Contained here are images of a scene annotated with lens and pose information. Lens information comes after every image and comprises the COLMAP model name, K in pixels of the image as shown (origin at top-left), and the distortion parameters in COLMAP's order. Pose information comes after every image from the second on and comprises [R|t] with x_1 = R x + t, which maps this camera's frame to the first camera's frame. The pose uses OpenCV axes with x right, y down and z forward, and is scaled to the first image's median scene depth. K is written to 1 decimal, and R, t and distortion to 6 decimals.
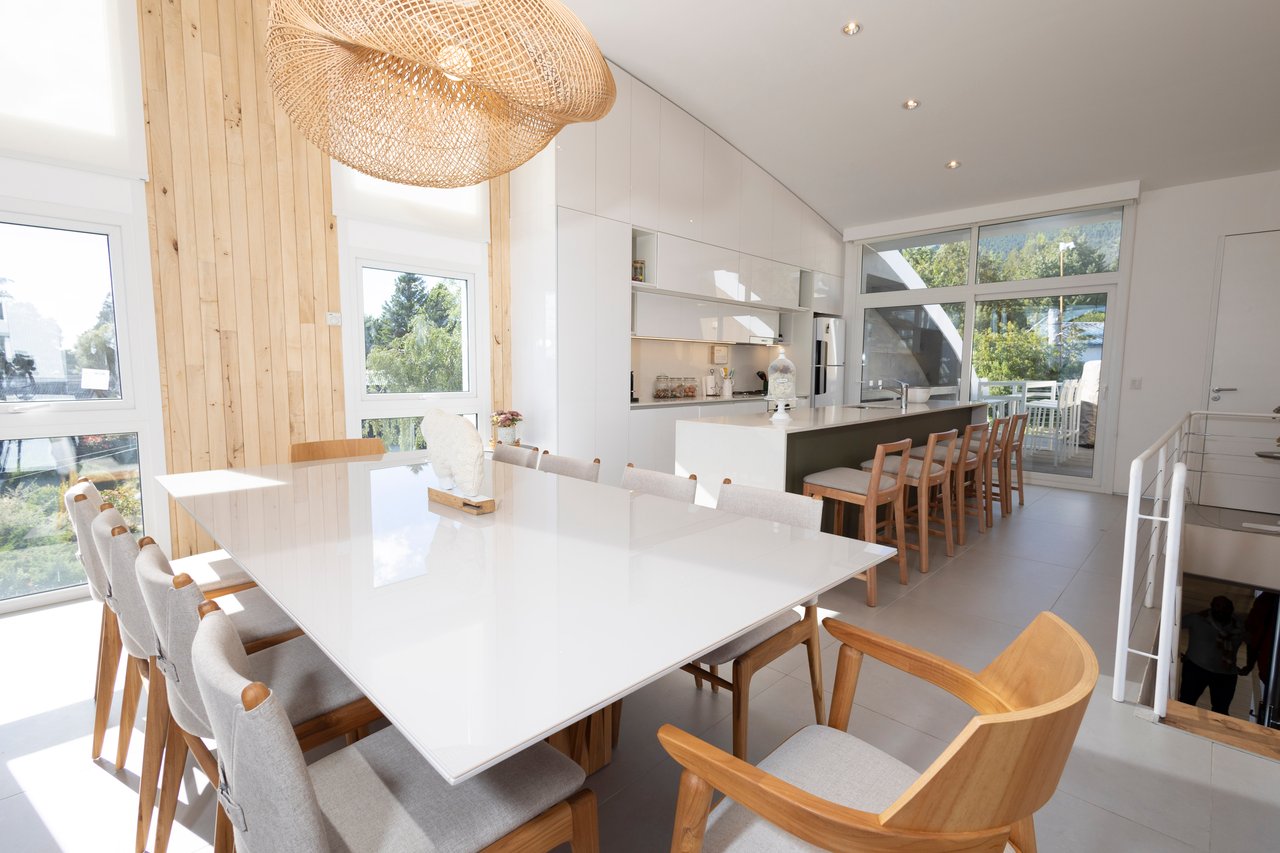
lens RADIAL K [[589.2, 0, 639.3], [0, 589.2, 424.6], [0, 0, 1]] dist [0.012897, -0.003279]
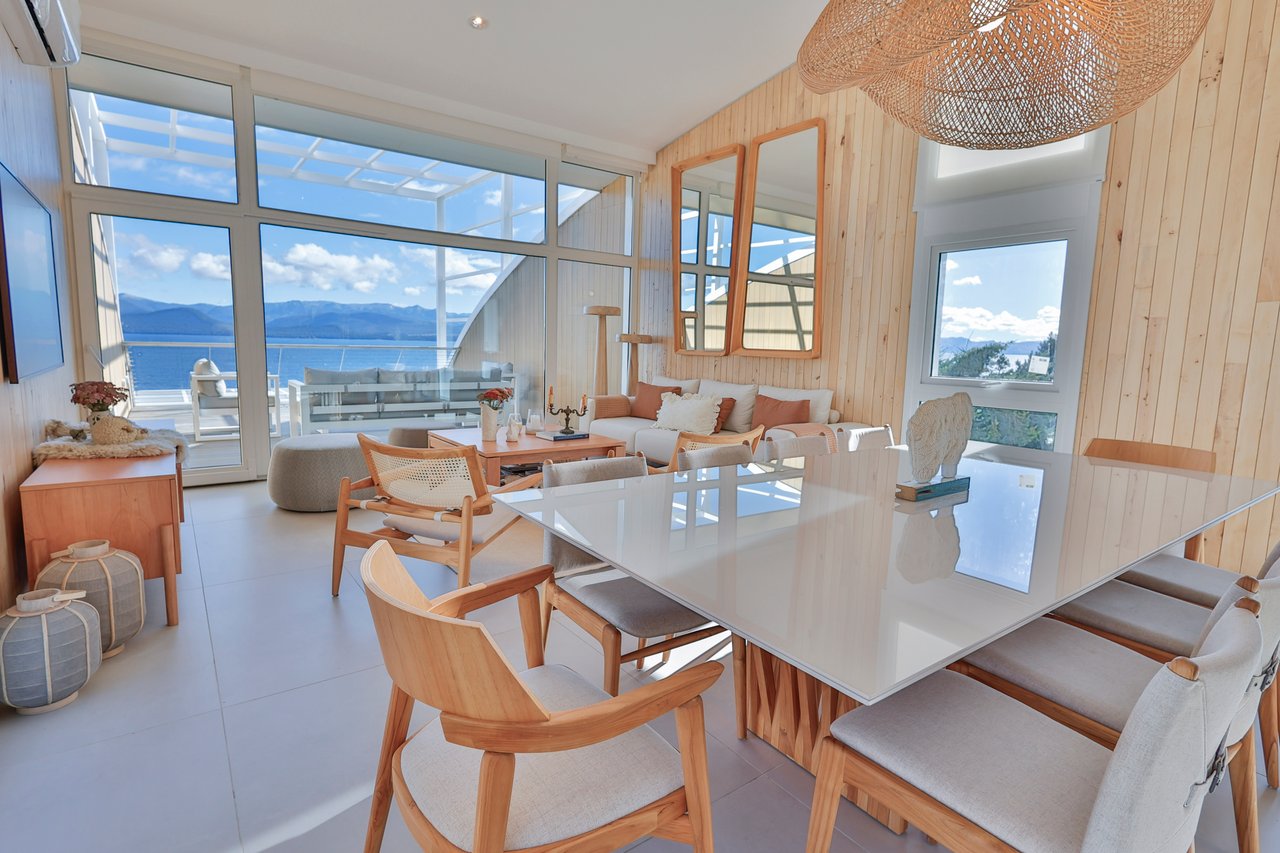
lens RADIAL K [[628.6, 0, 641.1], [0, 628.6, 422.3], [0, 0, 1]] dist [0.006146, -0.002588]
pose [[-0.149744, 0.111642, -0.982402, 0.207930], [-0.120028, 0.984203, 0.130142, -0.014882], [0.981412, 0.137404, -0.133978, 0.185095]]
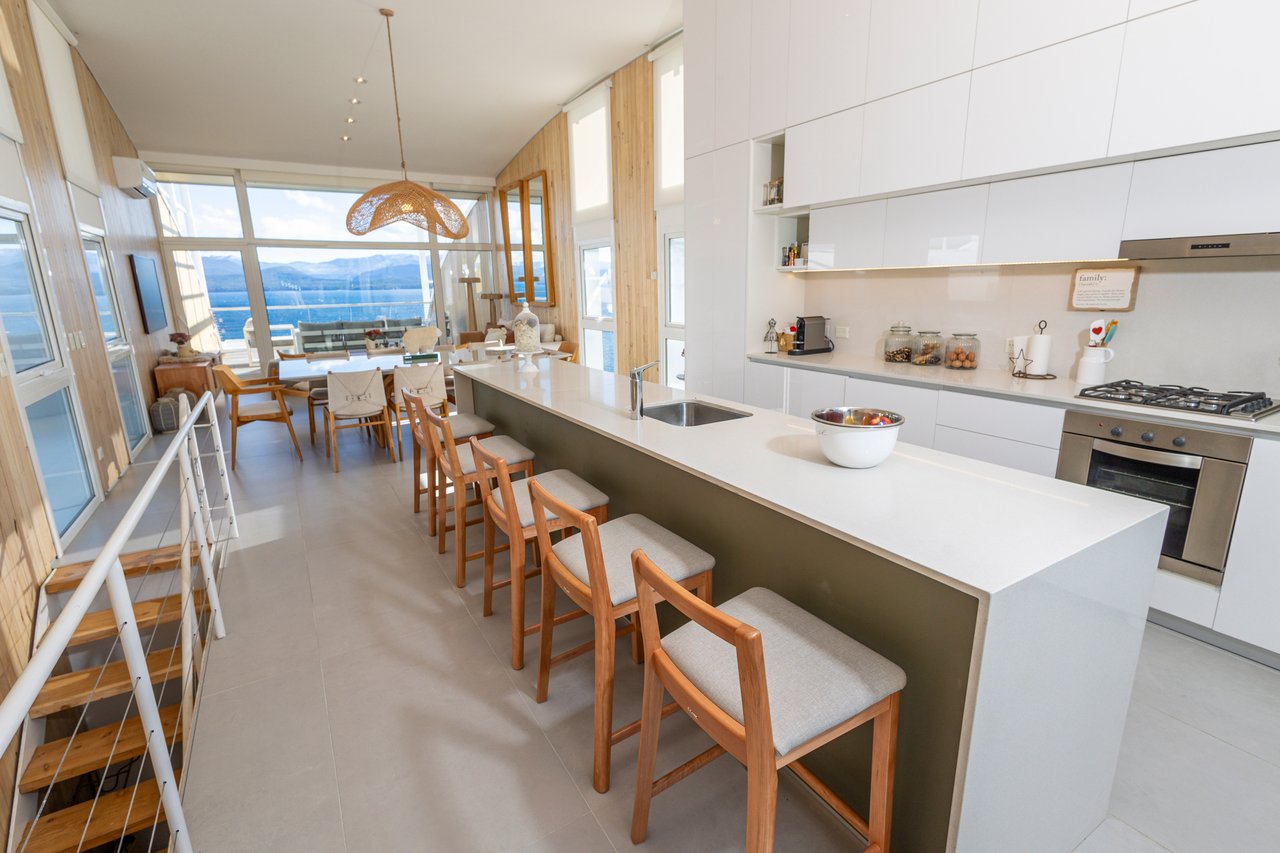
lens RADIAL K [[589.2, 0, 639.3], [0, 589.2, 423.6], [0, 0, 1]] dist [0.012897, -0.003279]
pose [[-0.240521, 0.224068, -0.944428, 0.650981], [-0.075752, 0.965690, 0.248404, -0.104913], [0.967683, 0.131289, -0.215295, 0.773650]]
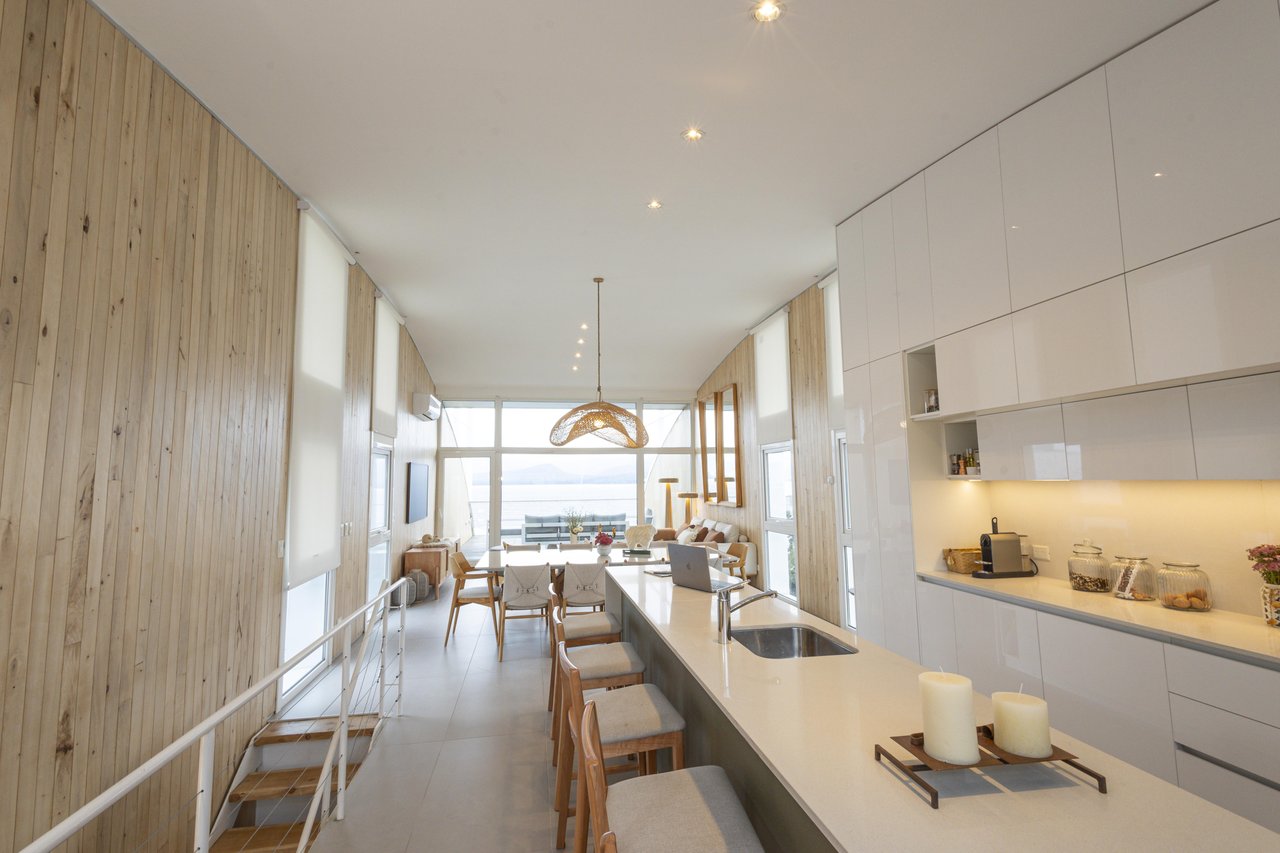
lens RADIAL K [[589.2, 0, 638.4], [0, 589.2, 416.8], [0, 0, 1]] dist [0.012897, -0.003279]
pose [[-0.576283, -0.089118, -0.812377, 0.623028], [-0.070520, 0.995752, -0.059210, -0.123213], [0.814202, 0.023167, -0.580119, 0.847065]]
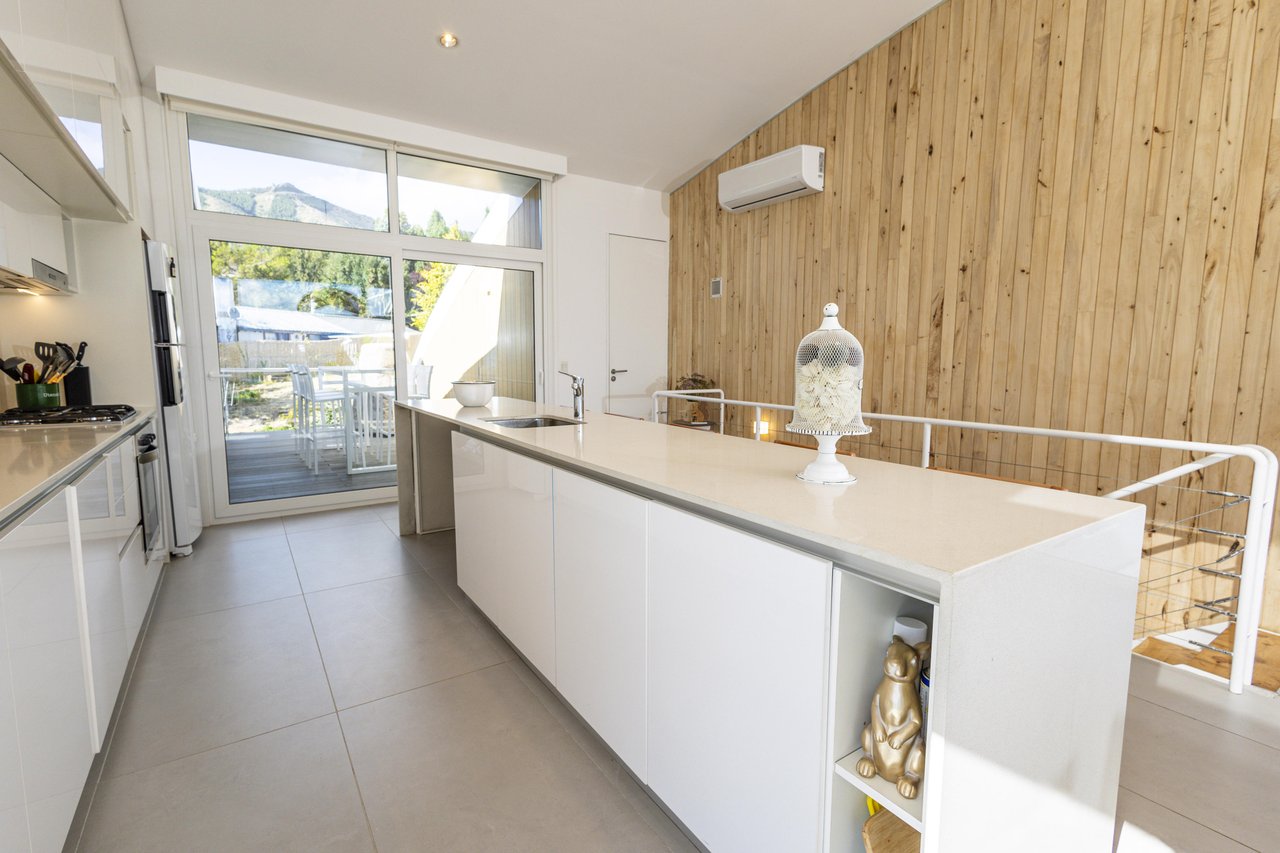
lens RADIAL K [[589.2, 0, 642.6], [0, 589.2, 422.0], [0, 0, 1]] dist [0.012897, -0.003279]
pose [[0.189197, -0.114228, 0.975273, -0.096974], [0.090856, 0.990986, 0.098443, -0.053707], [-0.977727, 0.069985, 0.197870, 0.565397]]
